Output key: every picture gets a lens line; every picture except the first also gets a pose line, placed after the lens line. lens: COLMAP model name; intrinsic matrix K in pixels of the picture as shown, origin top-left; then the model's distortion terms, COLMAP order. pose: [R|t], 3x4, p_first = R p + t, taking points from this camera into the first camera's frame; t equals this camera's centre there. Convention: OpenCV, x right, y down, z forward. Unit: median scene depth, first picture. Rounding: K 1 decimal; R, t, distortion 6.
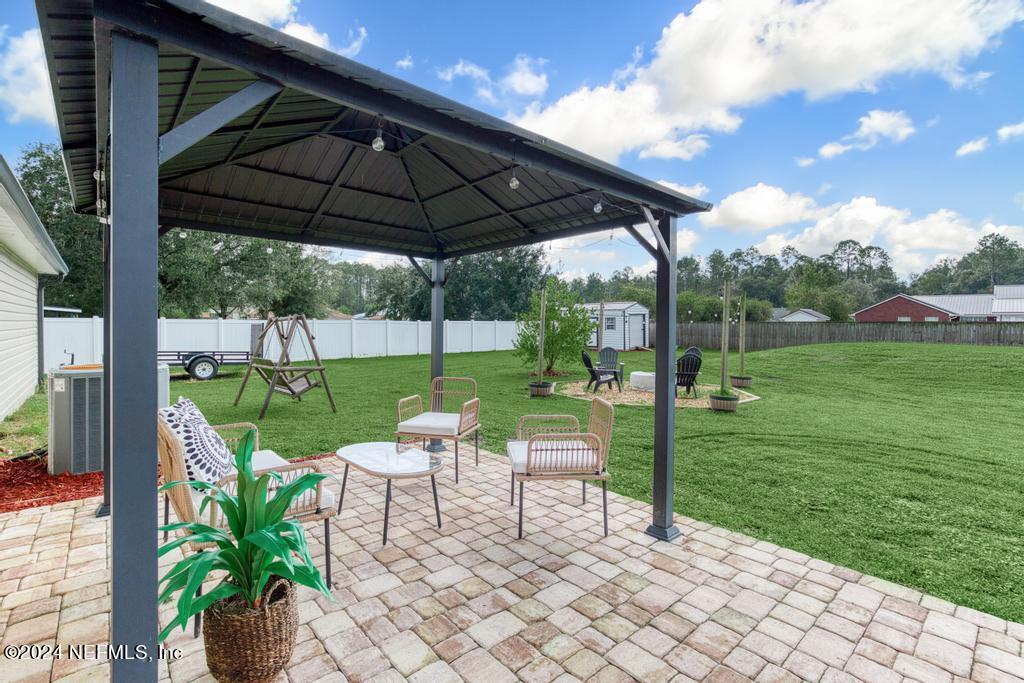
lens RADIAL K [[476.5, 0, 508.9], [0, 476.5, 332.4], [0, 0, 1]] dist [0.001745, -0.000216]
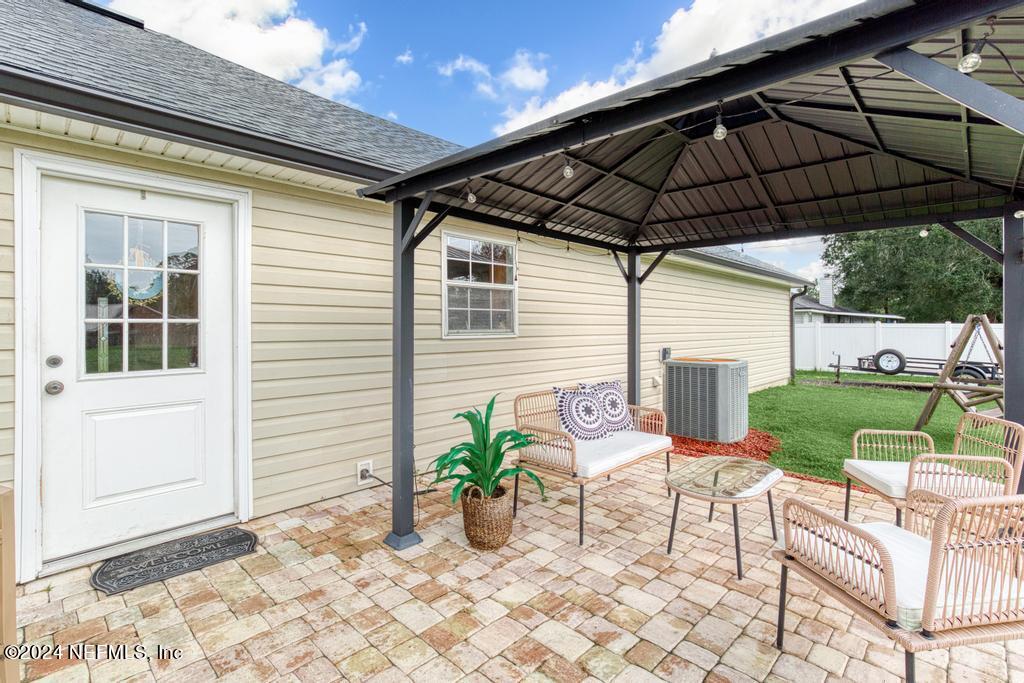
lens RADIAL K [[476.5, 0, 500.3], [0, 476.5, 323.7], [0, 0, 1]] dist [0.001745, -0.000216]
pose [[0.076985, -0.011760, -0.996963, 0.729822], [-0.018568, 0.999740, -0.013227, 0.001001], [0.996859, 0.019530, 0.076747, 0.621690]]
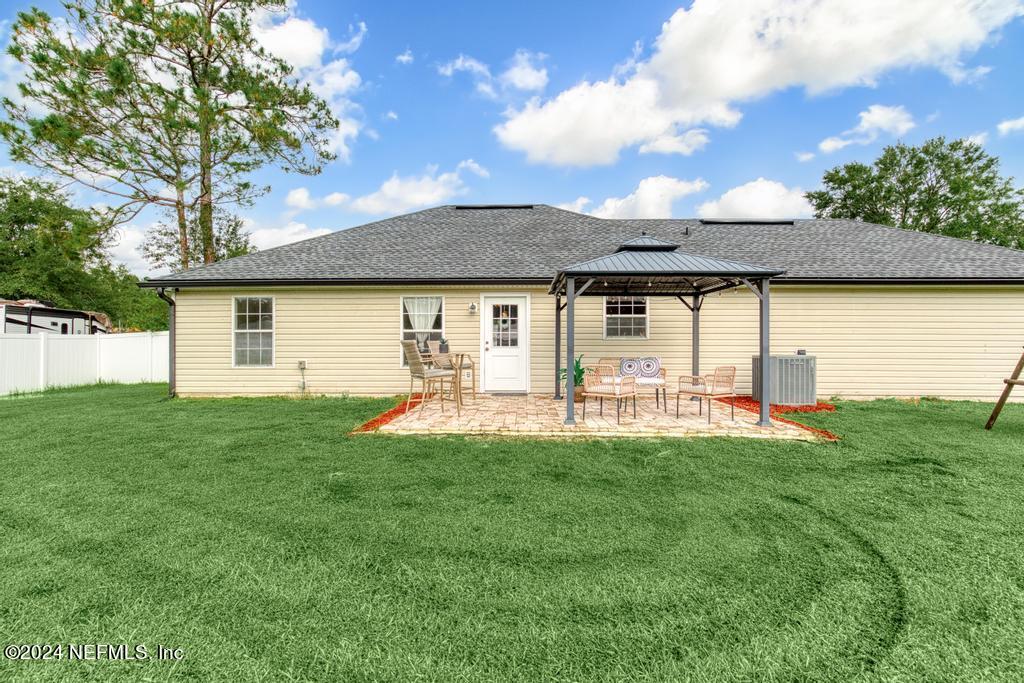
lens RADIAL K [[476.5, 0, 513.7], [0, 476.5, 343.9], [0, 0, 1]] dist [0.001745, -0.000216]
pose [[-0.673057, -0.012353, -0.739487, 3.003527], [-0.021155, 0.999773, 0.002553, 0.098130], [0.739288, 0.017362, -0.673166, 3.227915]]
